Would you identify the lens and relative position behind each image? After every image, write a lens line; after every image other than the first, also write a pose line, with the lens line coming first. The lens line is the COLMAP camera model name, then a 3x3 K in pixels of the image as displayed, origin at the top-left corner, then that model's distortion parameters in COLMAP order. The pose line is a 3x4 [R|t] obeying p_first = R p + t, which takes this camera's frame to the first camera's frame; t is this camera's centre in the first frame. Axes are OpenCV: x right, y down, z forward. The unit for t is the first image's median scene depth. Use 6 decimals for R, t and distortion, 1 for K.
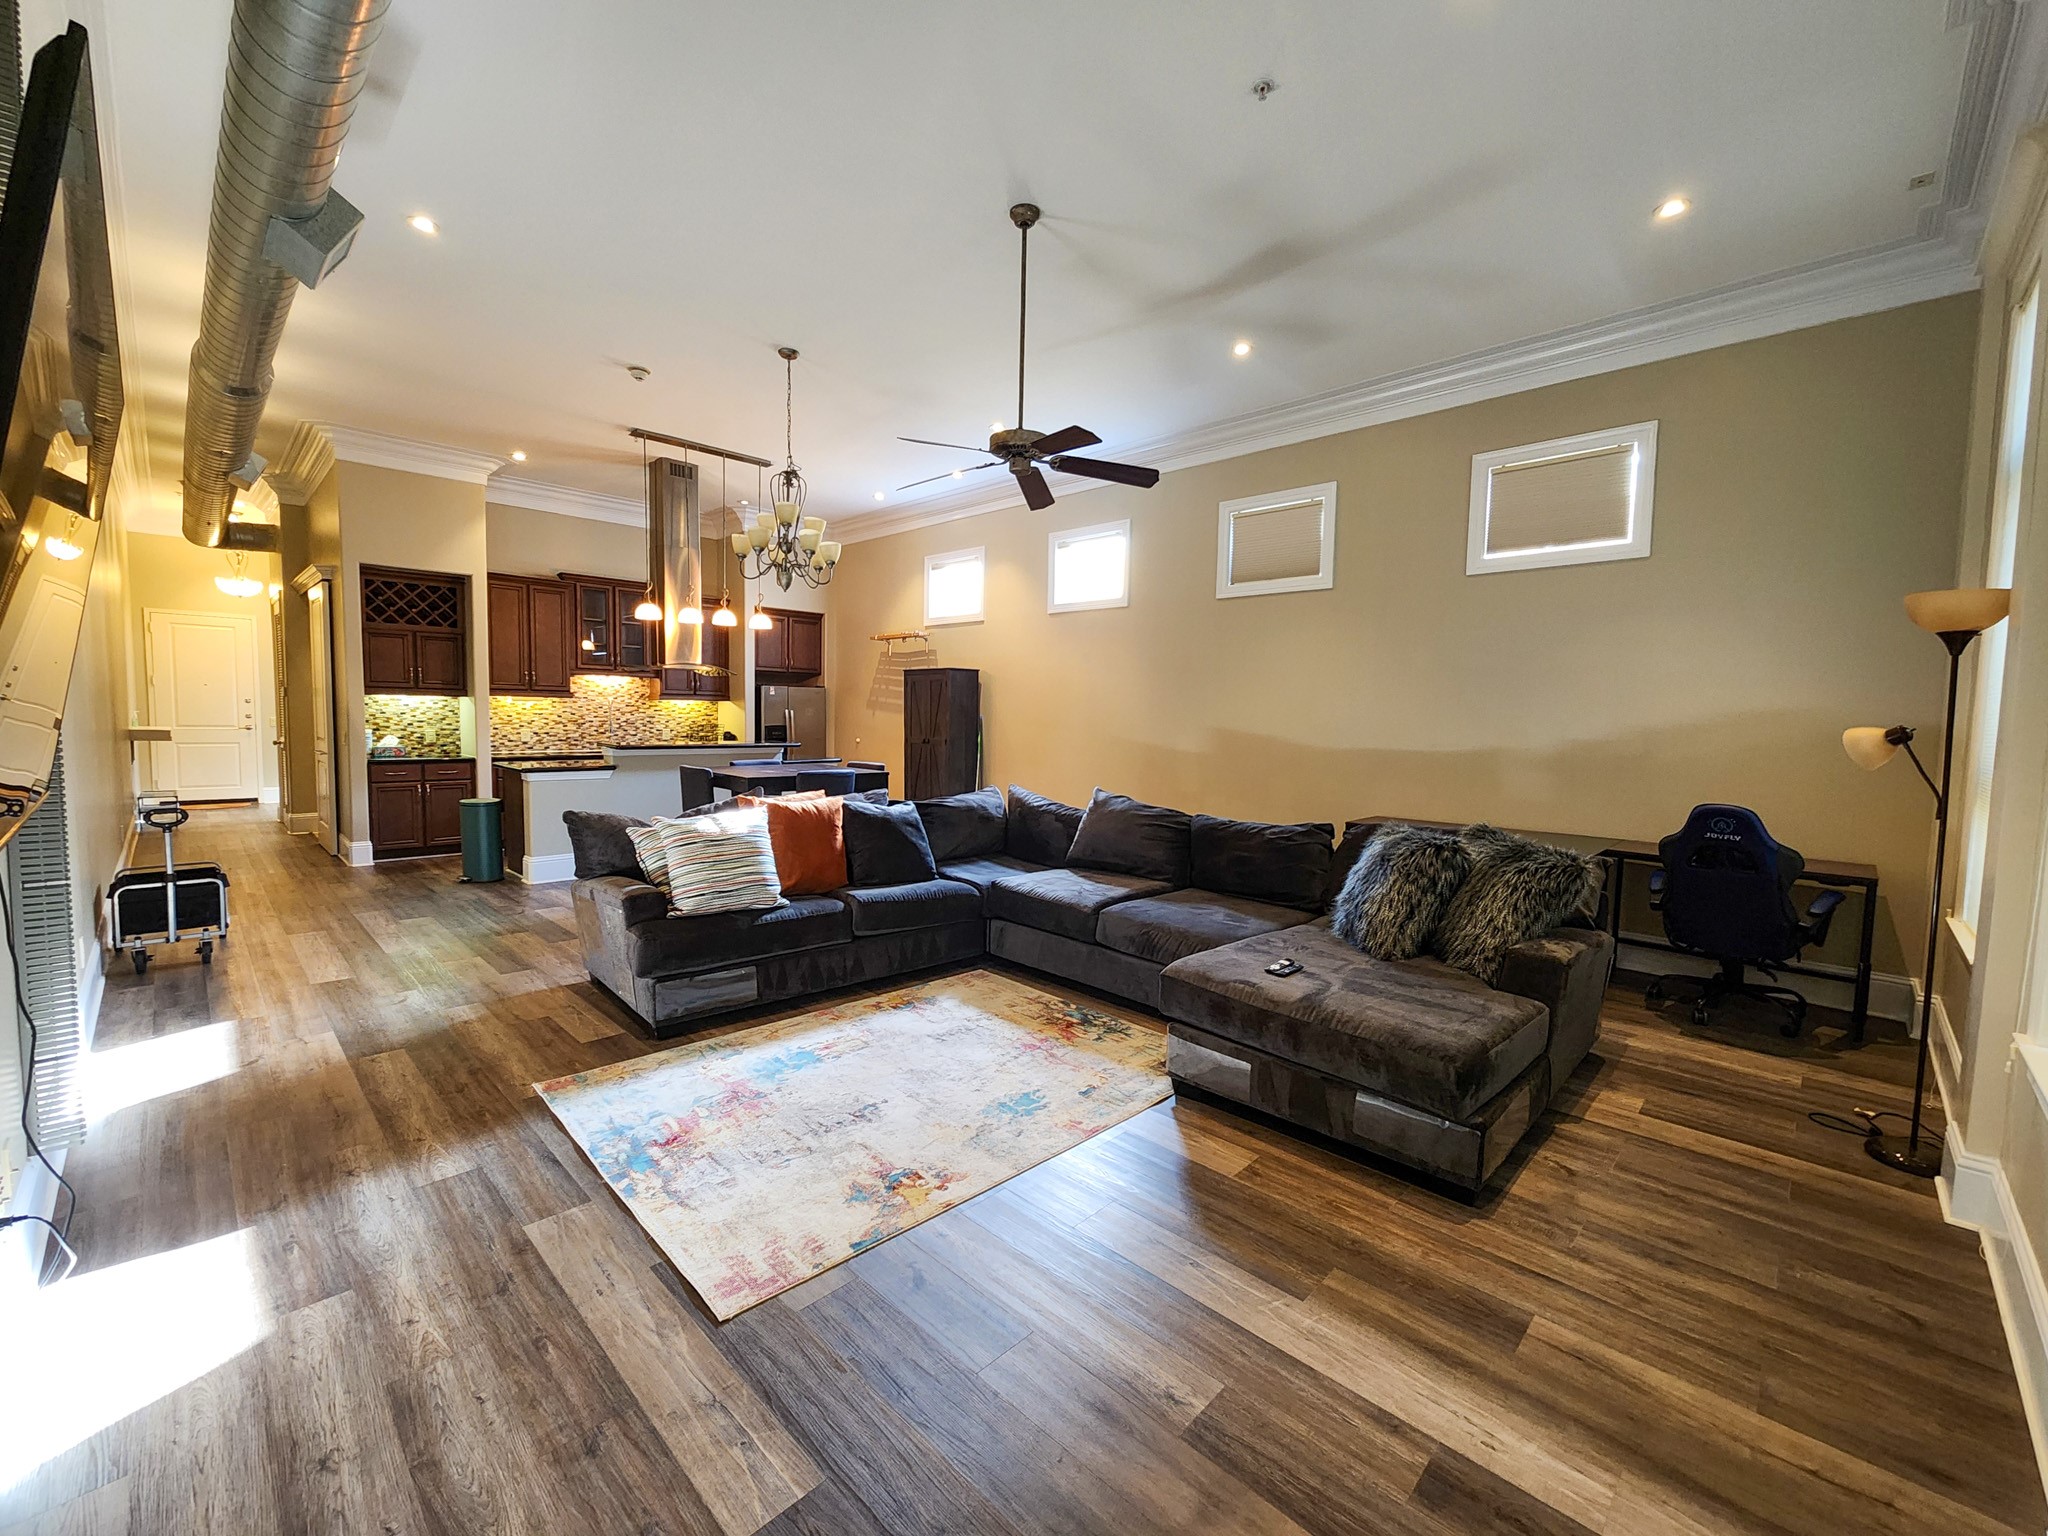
lens RADIAL K [[836.0, 0, 1033.3], [0, 836.0, 773.5], [0, 0, 1]] dist [-0.005551, 0.000446]
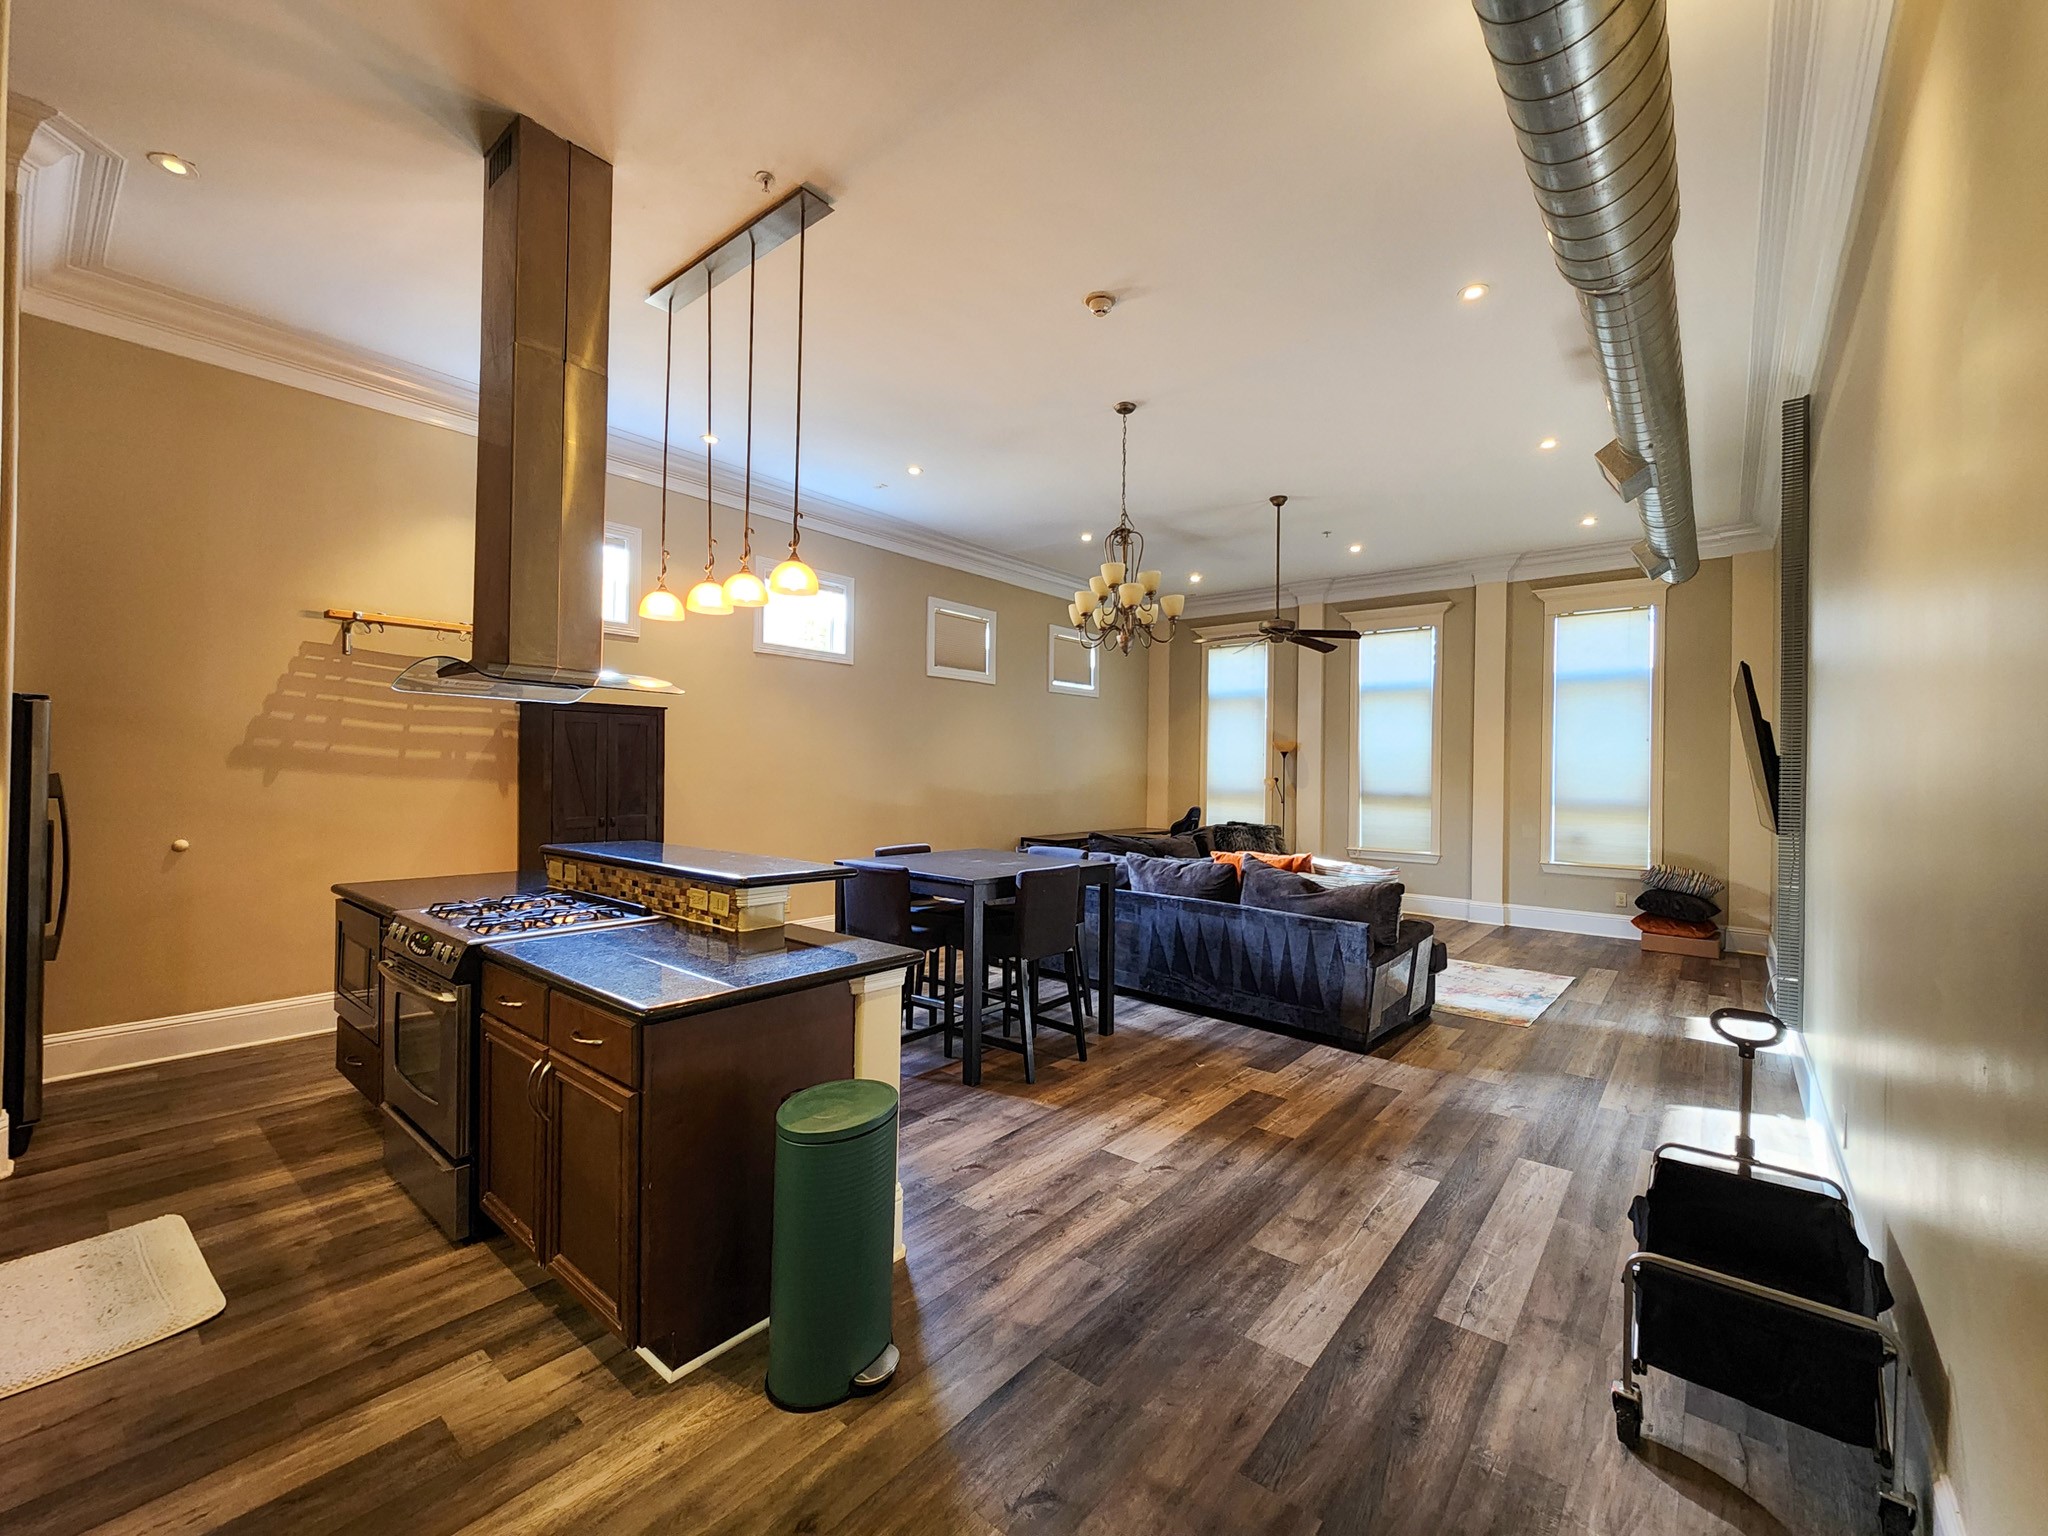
lens RADIAL K [[836.0, 0, 1019.2], [0, 836.0, 775.0], [0, 0, 1]] dist [-0.005551, 0.000446]
pose [[-0.069471, -0.028857, 0.997167, -1.118014], [0.056182, 0.997882, 0.032792, -0.112285], [-0.996001, 0.058301, -0.067702, 1.086184]]
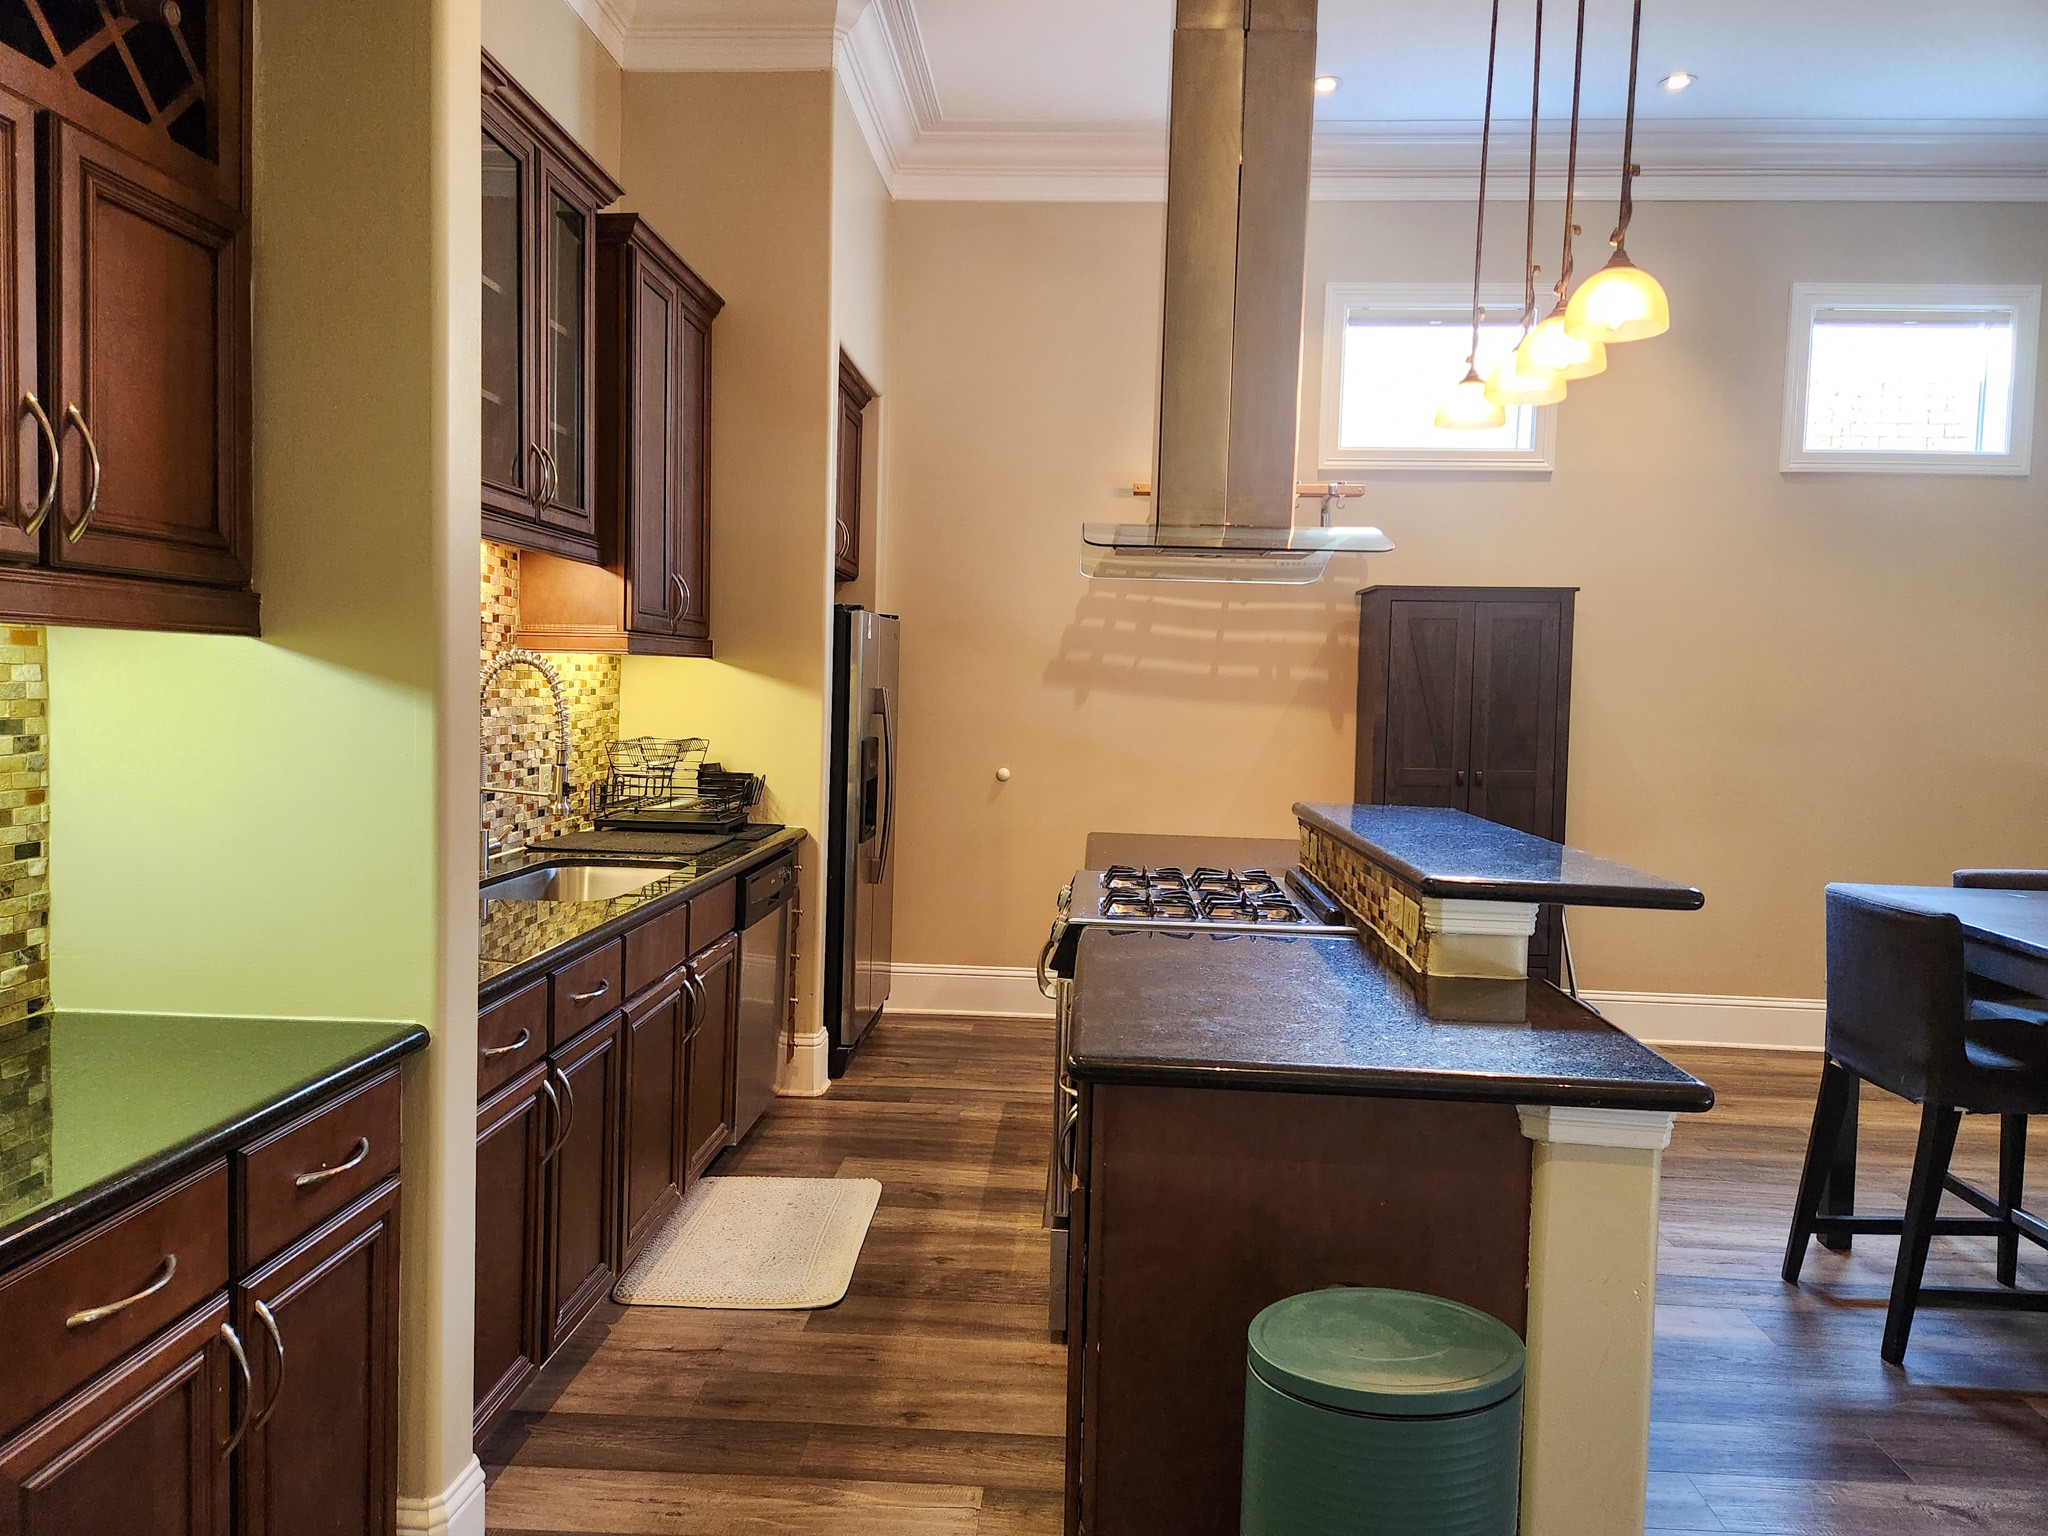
lens RADIAL K [[1347.6, 0, 1025.9], [0, 1347.6, 756.8], [0, 0, 1]] dist [0.040468, -0.013780]
pose [[0.755071, -0.038303, 0.654523, -0.989732], [0.038323, 0.999164, 0.014262, -0.093523], [-0.654522, 0.014315, 0.755908, 0.963815]]
